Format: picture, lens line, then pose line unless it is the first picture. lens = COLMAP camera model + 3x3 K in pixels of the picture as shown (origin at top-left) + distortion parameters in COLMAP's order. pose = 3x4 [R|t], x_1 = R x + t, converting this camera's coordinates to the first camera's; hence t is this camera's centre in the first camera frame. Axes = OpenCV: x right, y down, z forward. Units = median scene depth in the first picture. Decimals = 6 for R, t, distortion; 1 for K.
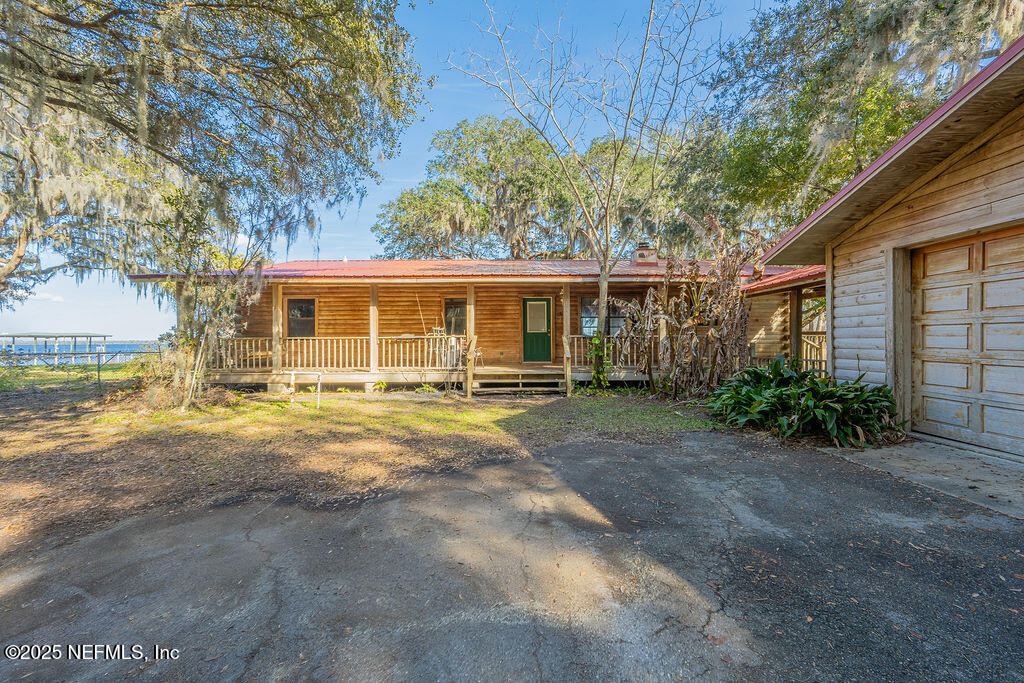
lens RADIAL K [[404.3, 0, 510.7], [0, 404.3, 342.2], [0, 0, 1]] dist [-0.000290, 0.000687]
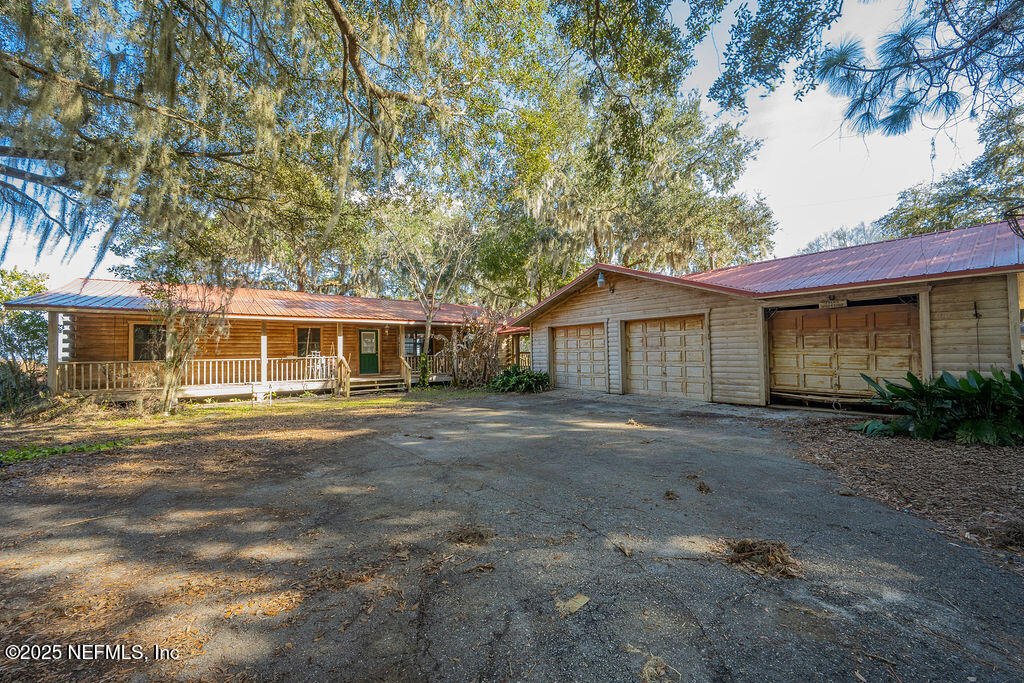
lens RADIAL K [[404.3, 0, 514.0], [0, 404.3, 344.0], [0, 0, 1]] dist [-0.000290, 0.000687]
pose [[0.799406, 0.006434, 0.600756, -0.925127], [0.014470, 0.999446, -0.029957, -0.015891], [-0.600616, 0.032641, 0.798871, -1.084175]]
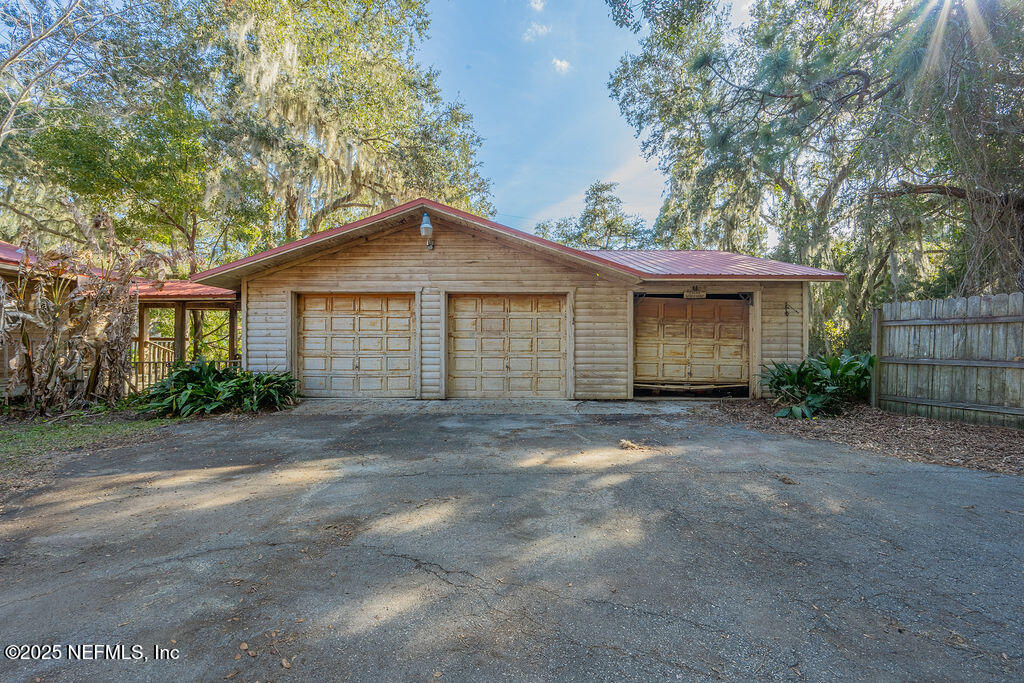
lens RADIAL K [[404.3, 0, 515.4], [0, 404.3, 345.3], [0, 0, 1]] dist [-0.000290, 0.000687]
pose [[0.025180, 0.005906, 0.999665, -0.641836], [0.003037, 0.999977, -0.005985, 0.007169], [-0.999678, 0.003187, 0.025161, 0.010156]]
